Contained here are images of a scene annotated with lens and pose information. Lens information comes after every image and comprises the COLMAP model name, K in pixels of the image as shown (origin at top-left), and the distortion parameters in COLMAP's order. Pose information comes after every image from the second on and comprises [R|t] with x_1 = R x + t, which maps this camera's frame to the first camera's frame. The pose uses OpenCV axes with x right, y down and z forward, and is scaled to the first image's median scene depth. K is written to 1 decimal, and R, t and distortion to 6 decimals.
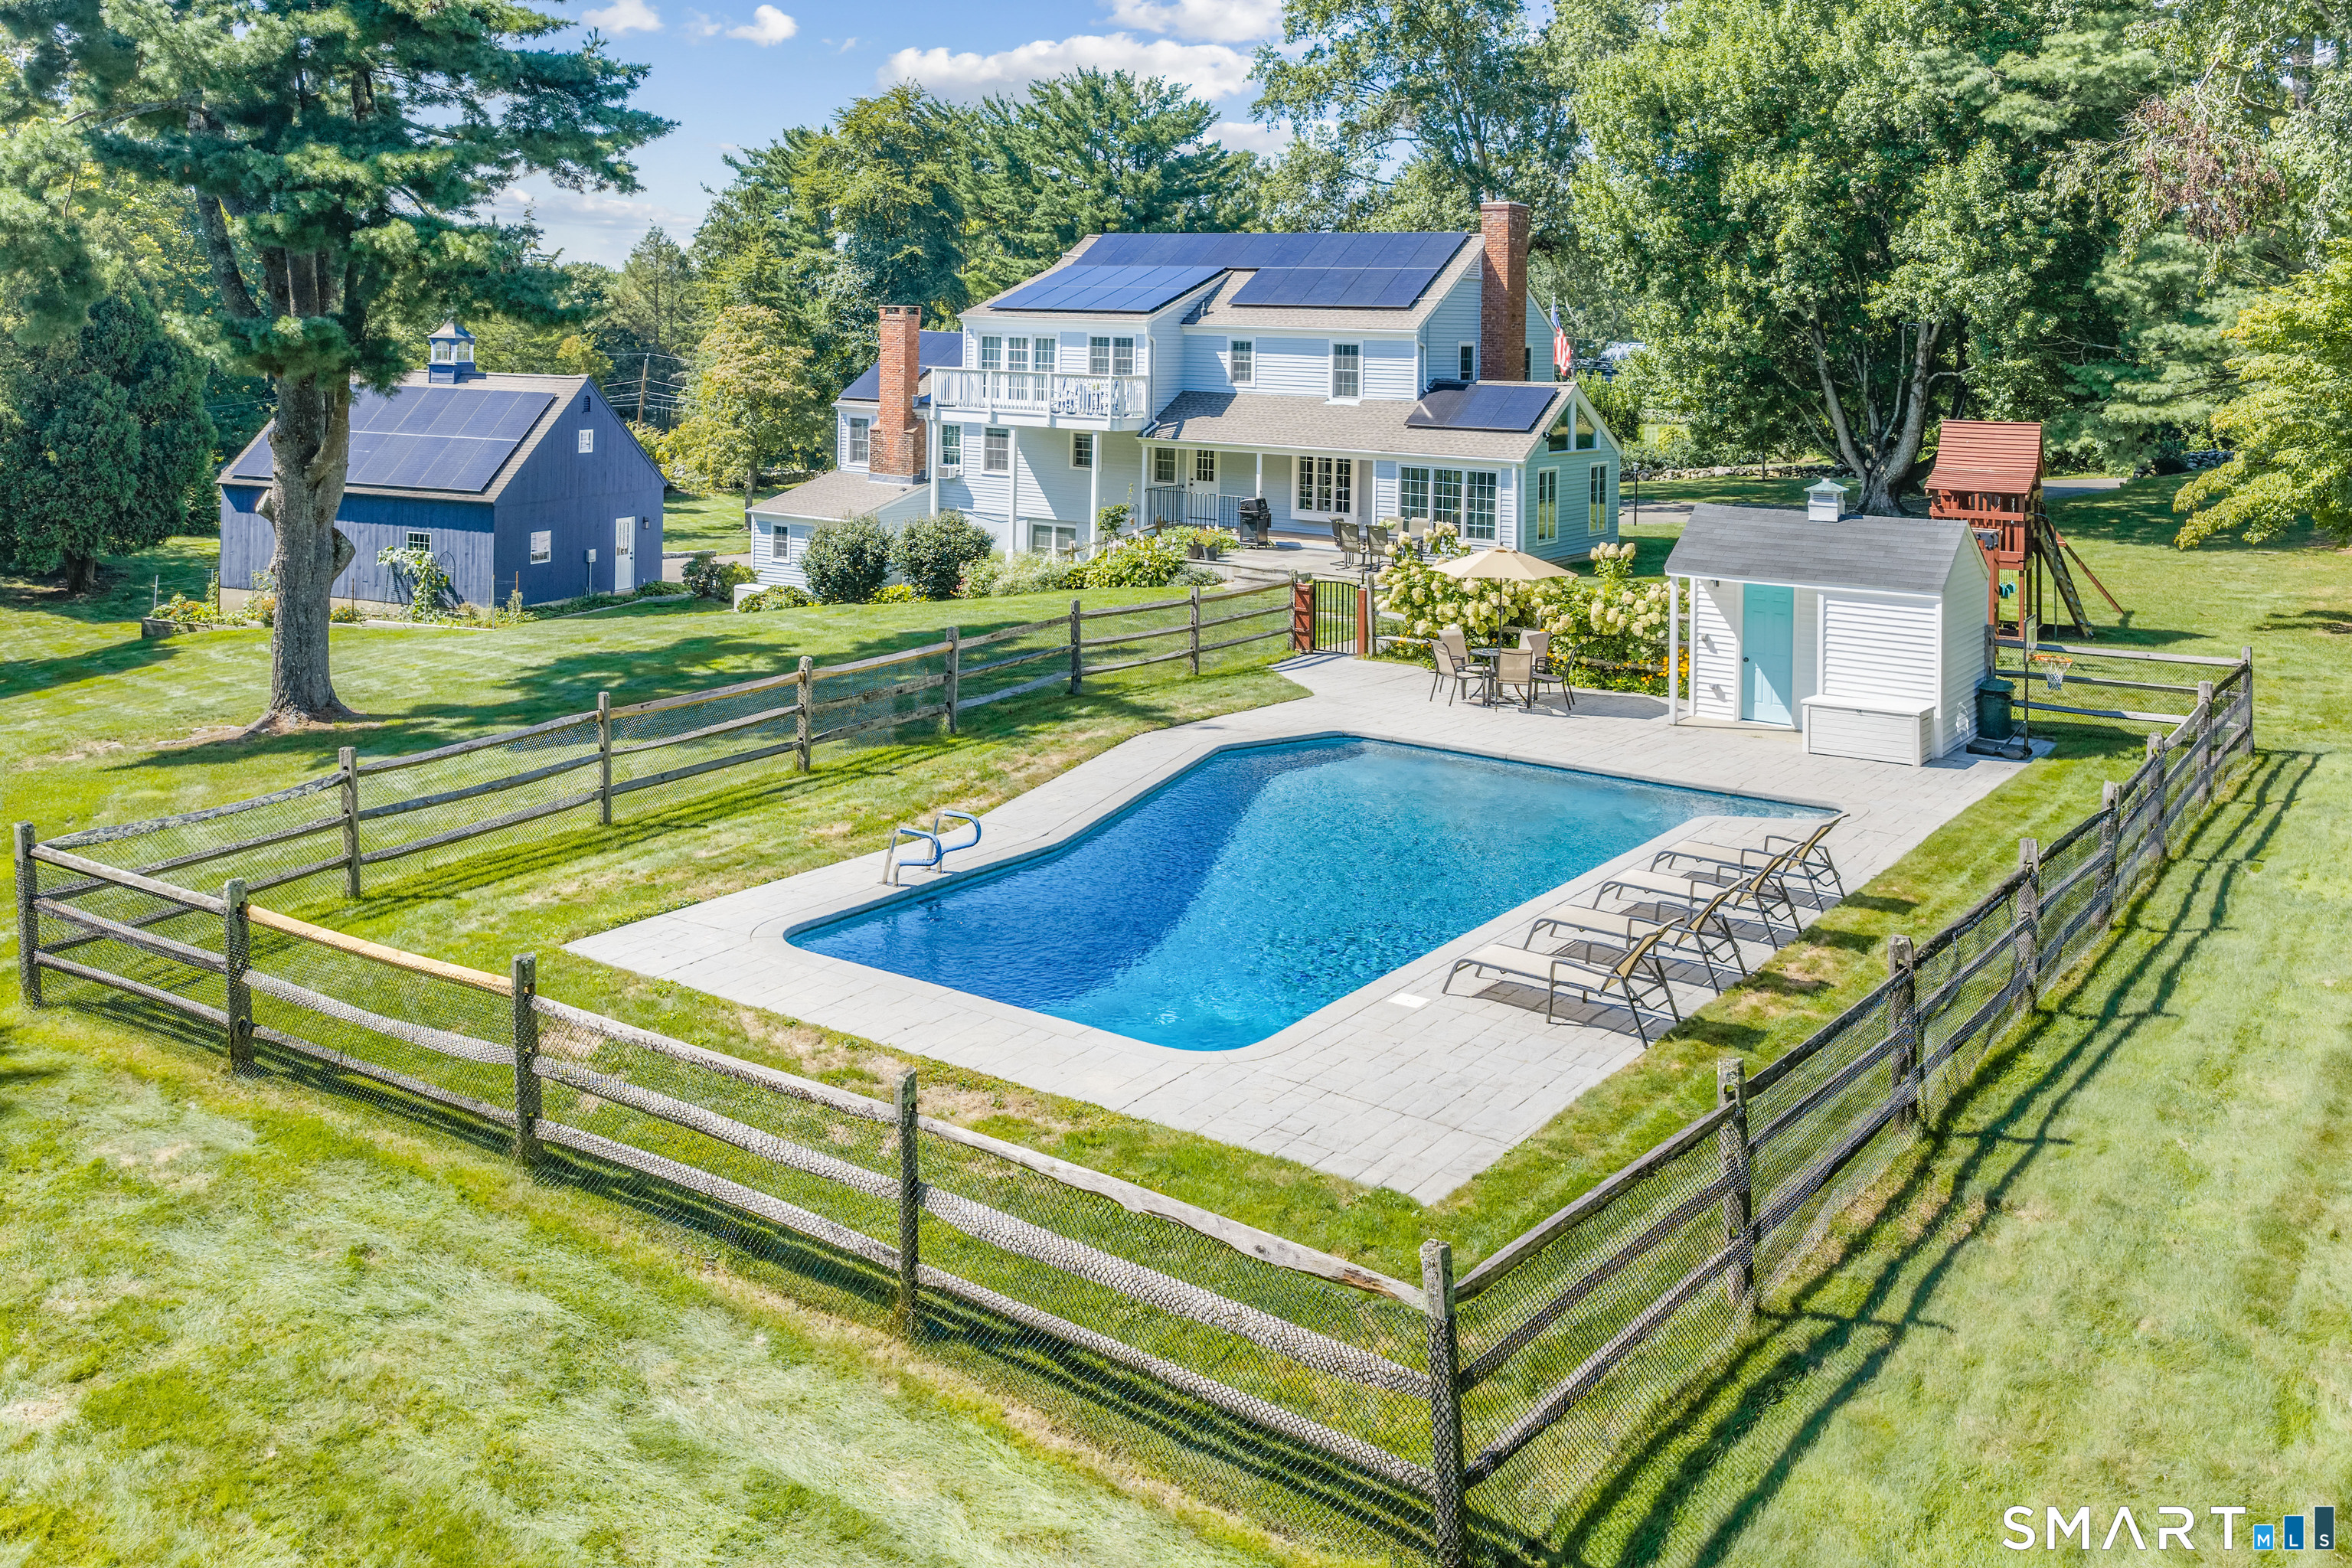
lens RADIAL K [[2023.3, 0, 1180.6], [0, 2023.3, 305.3], [0, 0, 1]] dist [0.012253, -0.002180]
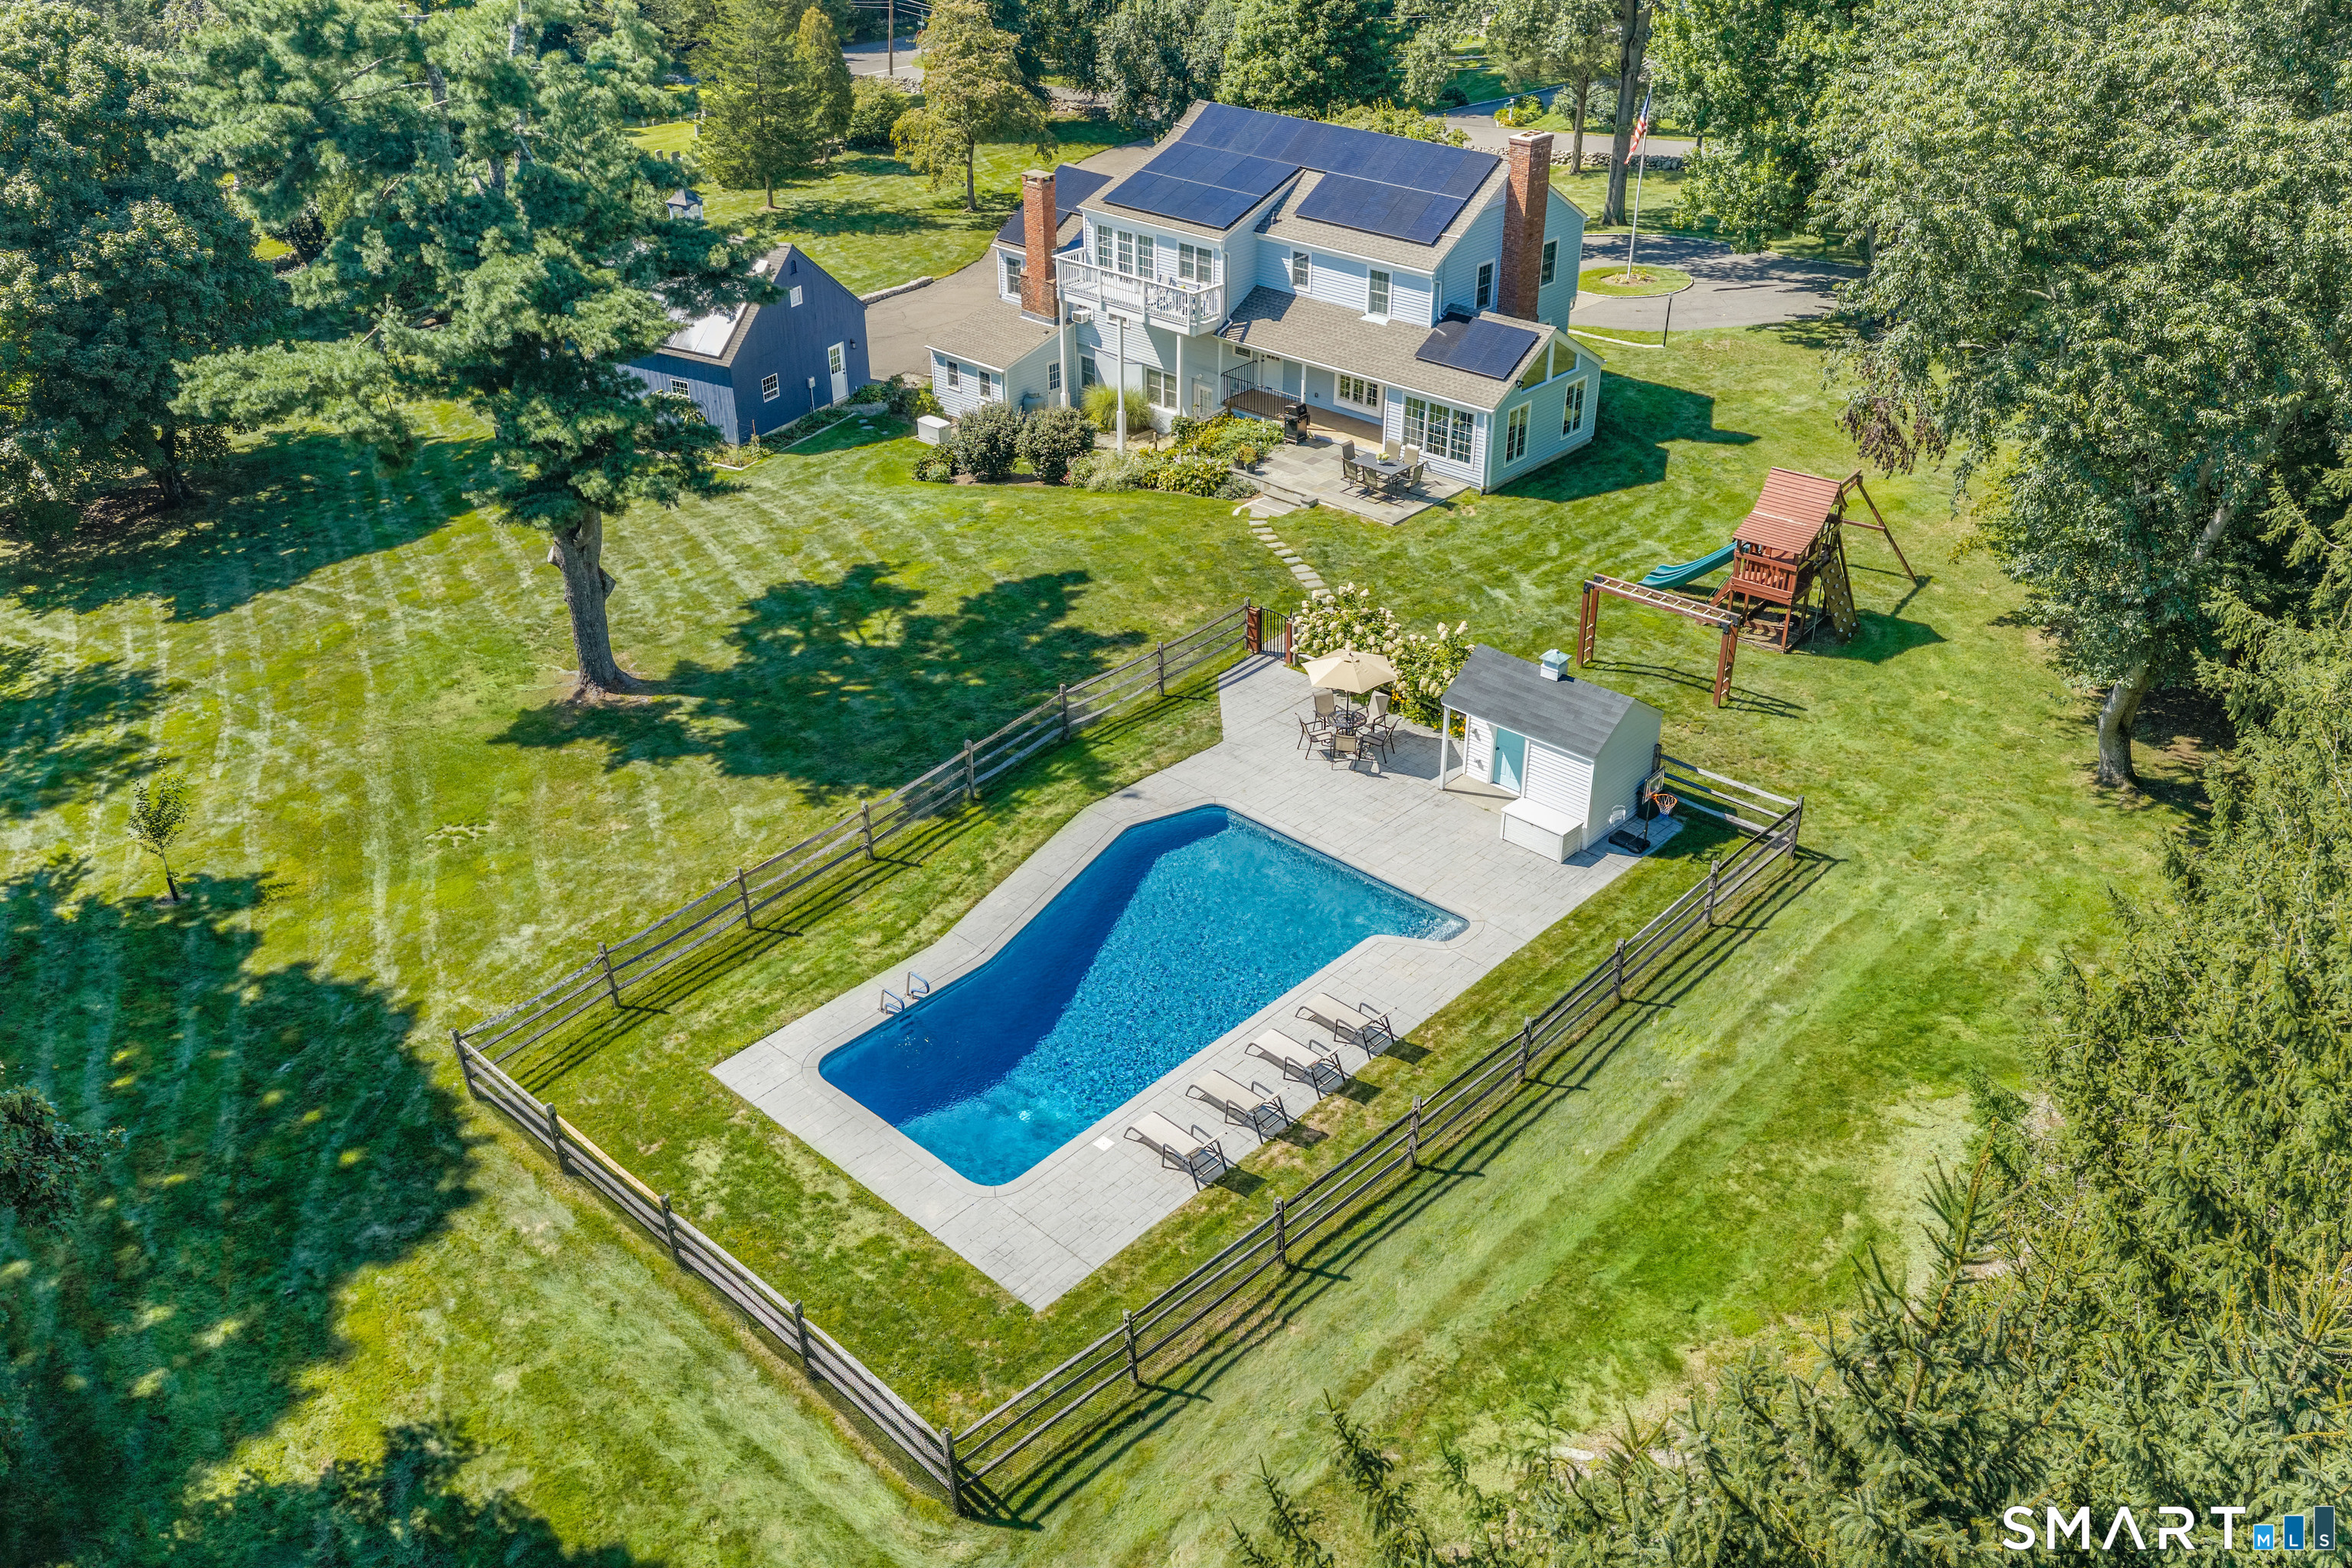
lens RADIAL K [[1958.8, 0, 1181.0], [0, 1958.8, 687.7], [0, 0, 1]] dist [0.038386, -0.081364]
pose [[0.988400, 0.048203, -0.144018, 0.138906], [0.026035, 0.880475, 0.473377, -0.306636], [0.149622, -0.471635, 0.869007, -0.152457]]
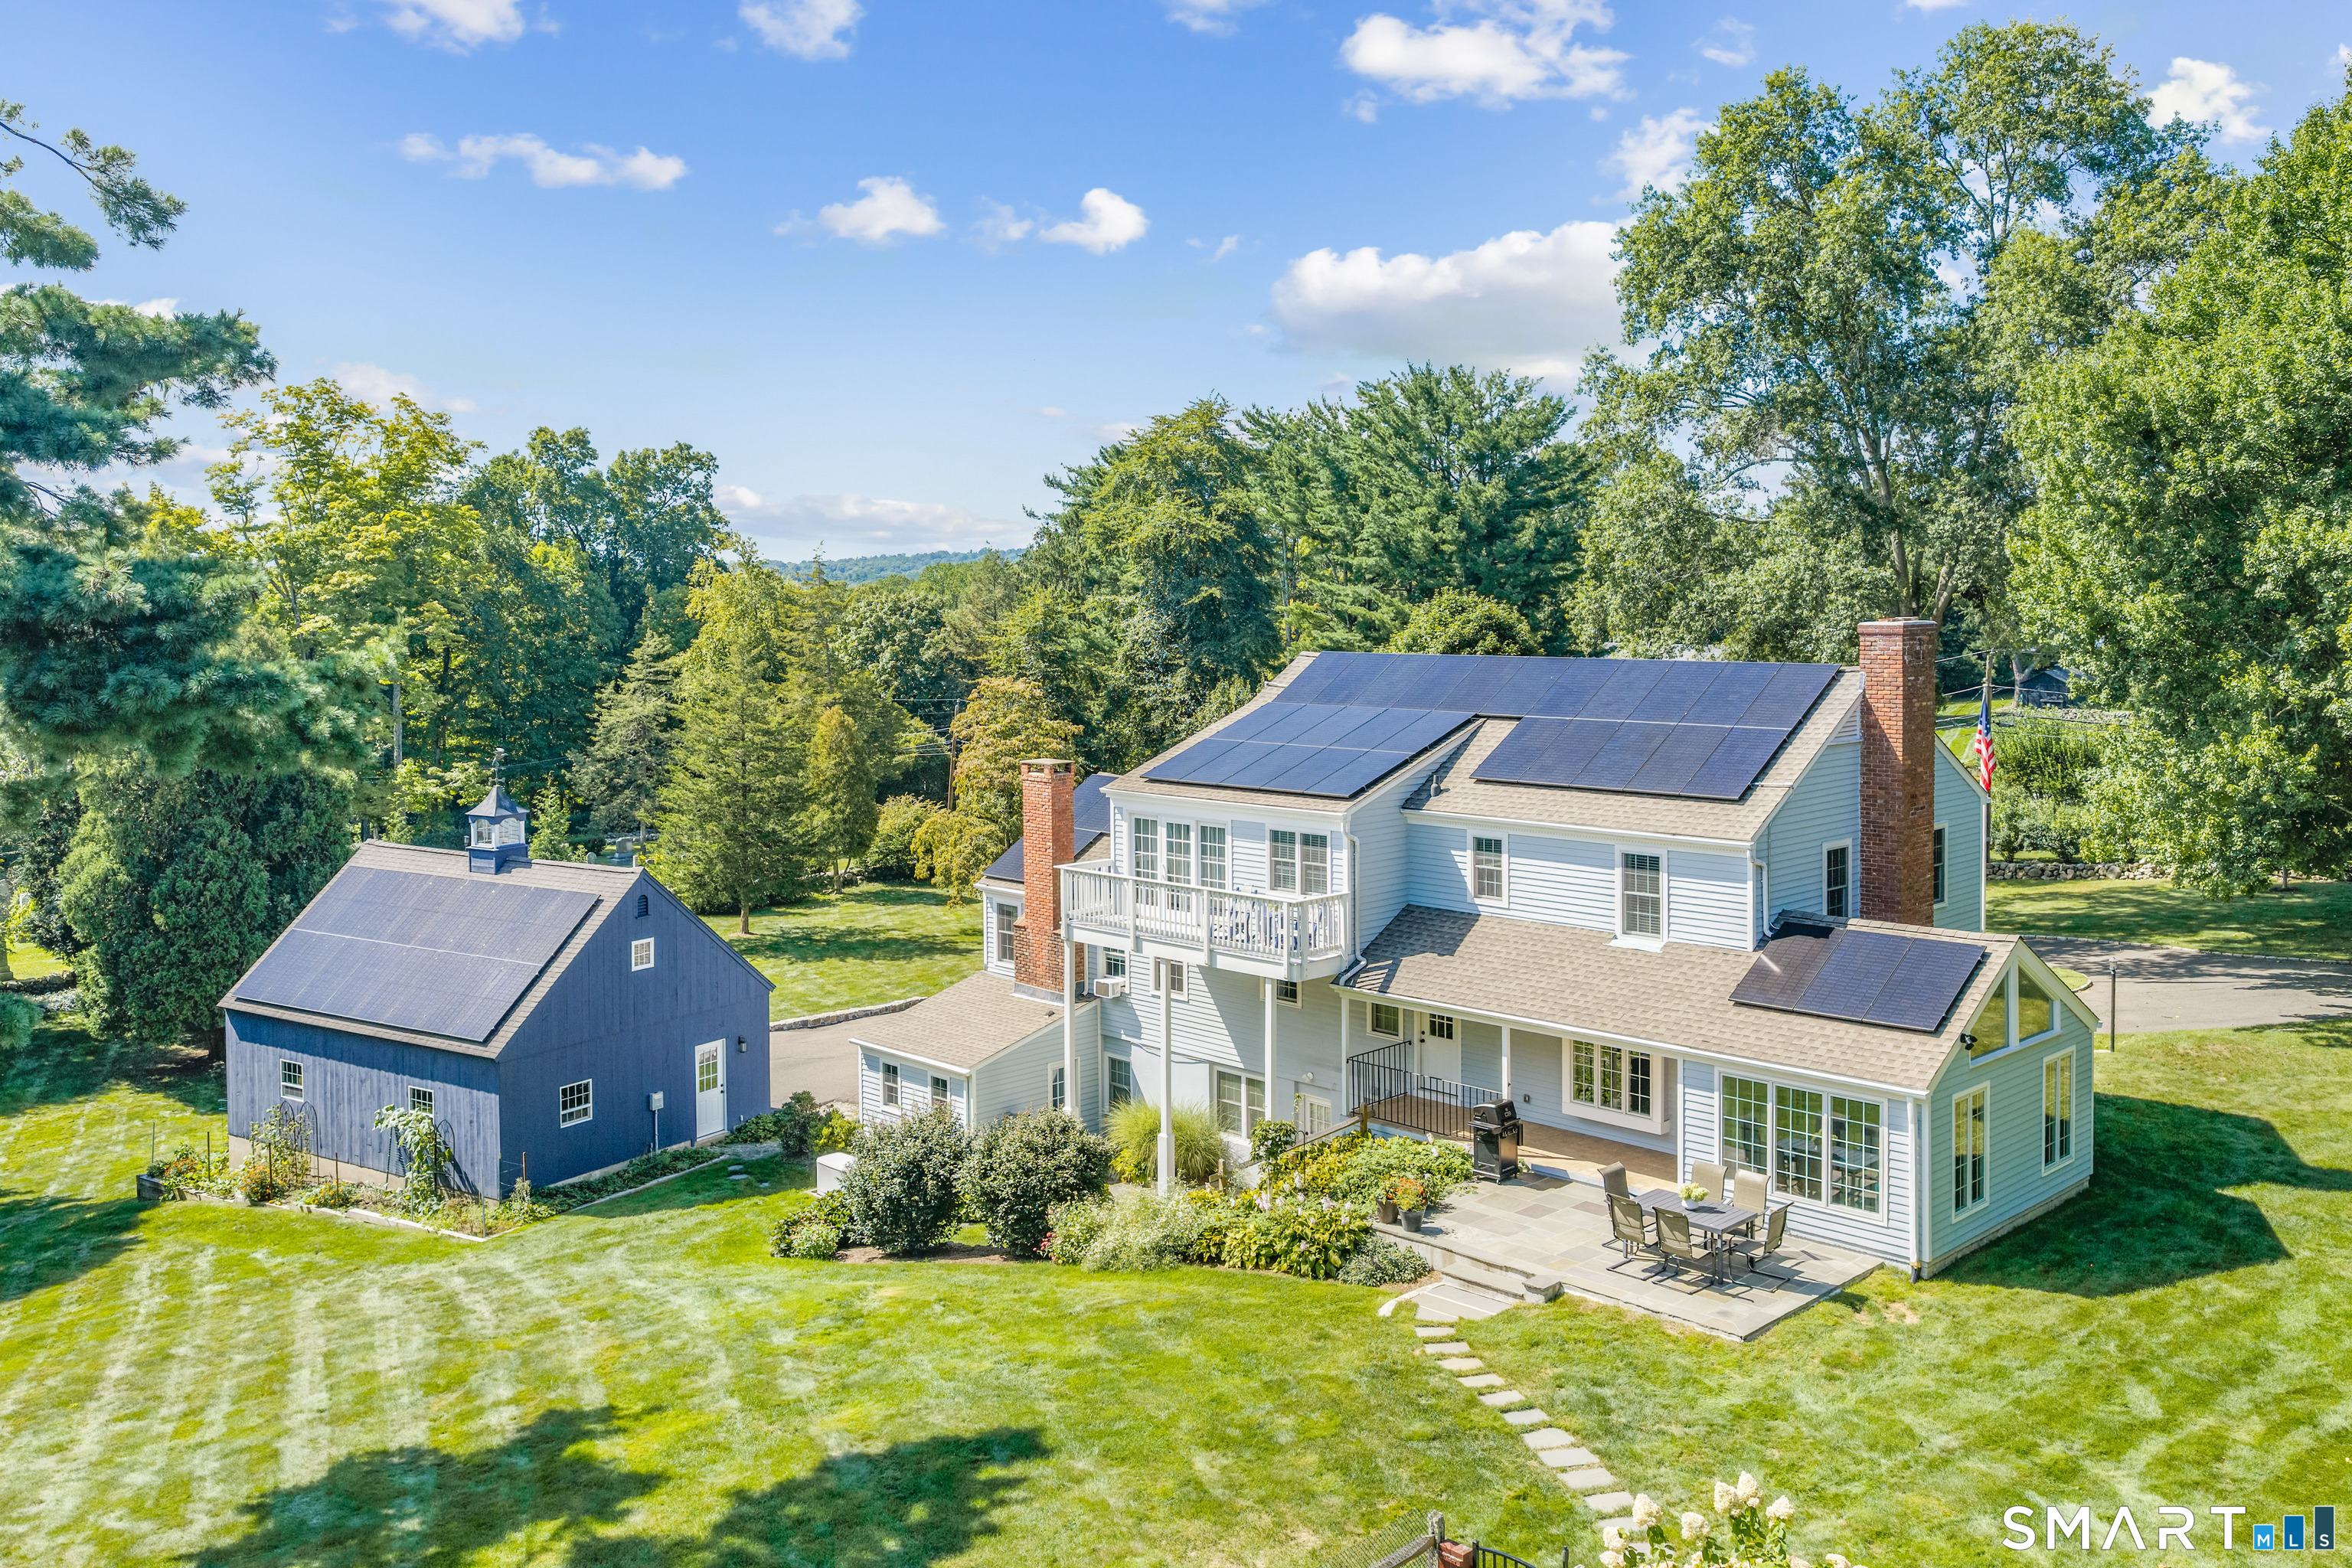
lens RADIAL K [[1958.8, 0, 1181.0], [0, 1958.8, 687.7], [0, 0, 1]] dist [0.038386, -0.081364]
pose [[0.977779, -0.022579, -0.208418, 0.066744], [0.034989, 0.997815, 0.056048, -0.071659], [0.206697, -0.062095, 0.976432, 0.337394]]
